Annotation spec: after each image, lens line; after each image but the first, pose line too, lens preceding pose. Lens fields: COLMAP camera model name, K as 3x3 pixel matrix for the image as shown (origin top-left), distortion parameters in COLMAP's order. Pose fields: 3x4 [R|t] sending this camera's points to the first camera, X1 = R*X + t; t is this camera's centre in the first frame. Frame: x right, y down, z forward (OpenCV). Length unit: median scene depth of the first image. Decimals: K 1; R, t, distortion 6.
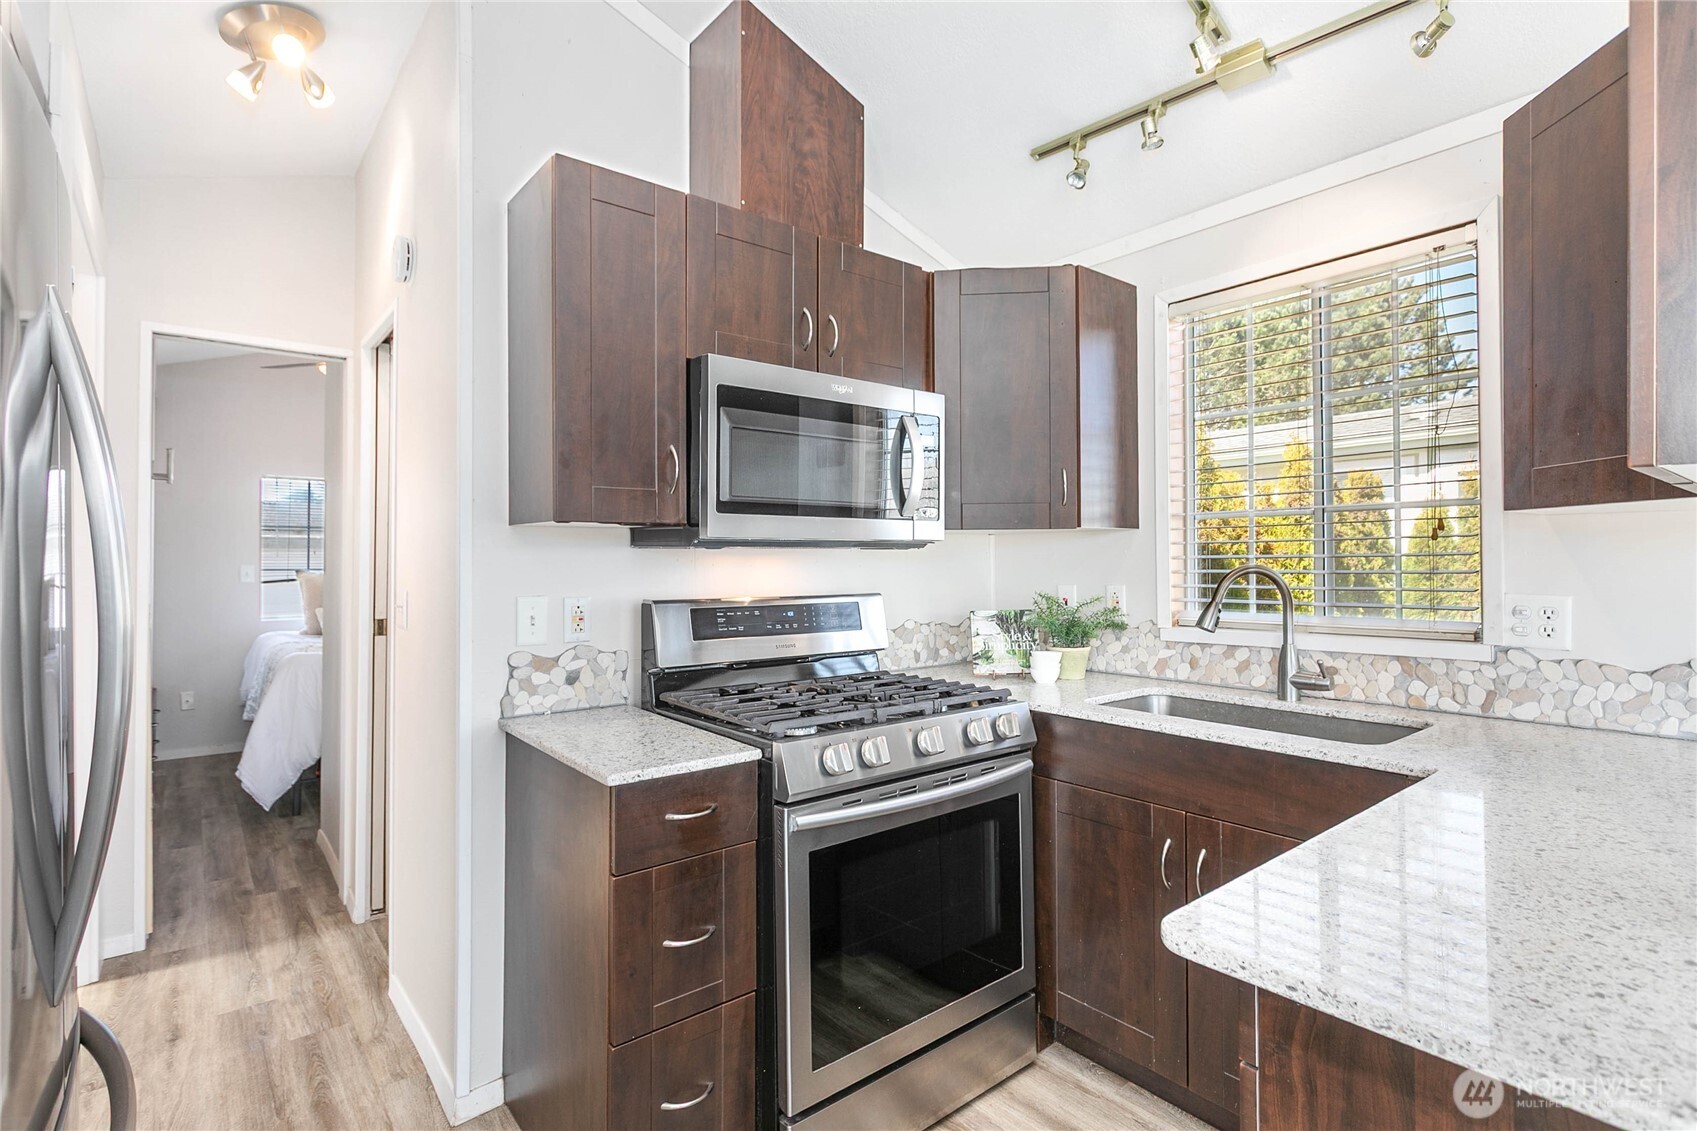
lens RADIAL K [[821.7, 0, 849.5], [0, 821.7, 549.8], [0, 0, 1]] dist [-0.001632, -0.000317]
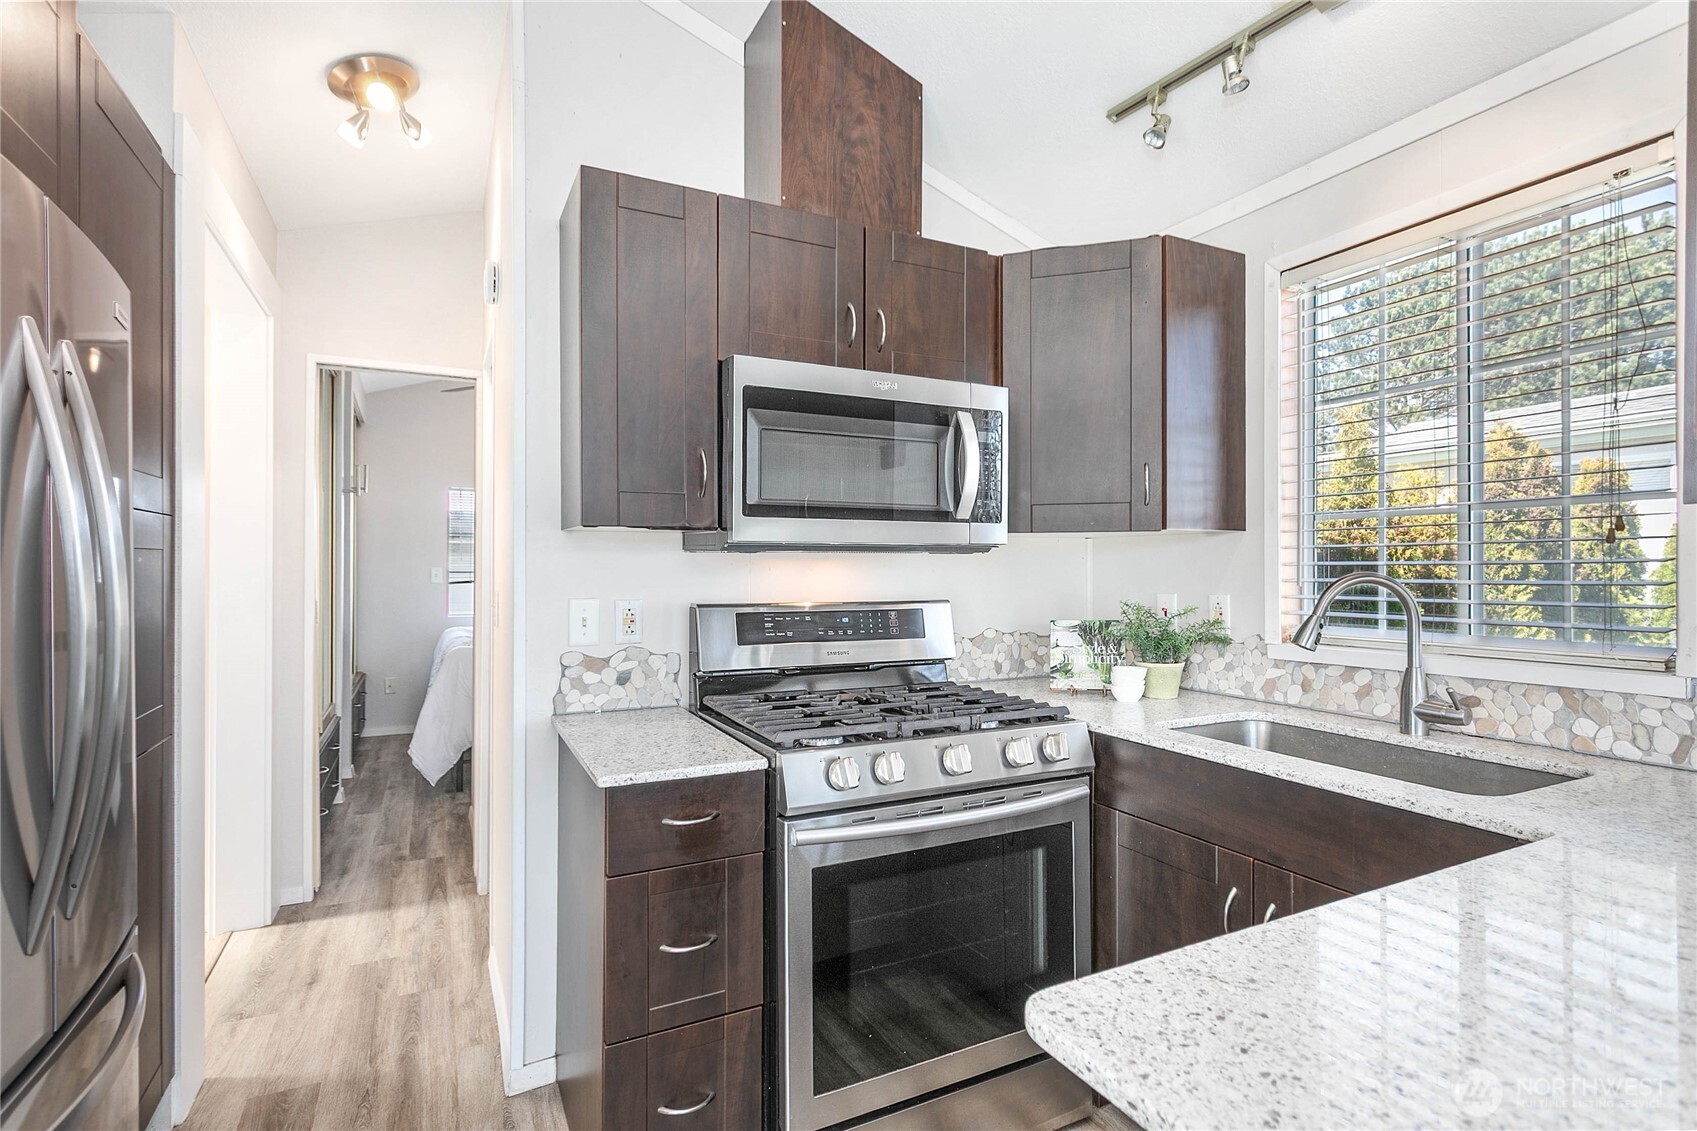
lens RADIAL K [[820.5, 0, 840.4], [0, 820.5, 563.4], [0, 0, 1]] dist [-0.000583, -0.000248]
pose [[0.975783, 0.003791, -0.218708, 0.146954], [-0.001423, 0.999939, 0.010984, 0.000334], [0.218736, -0.010407, 0.975729, 0.057039]]
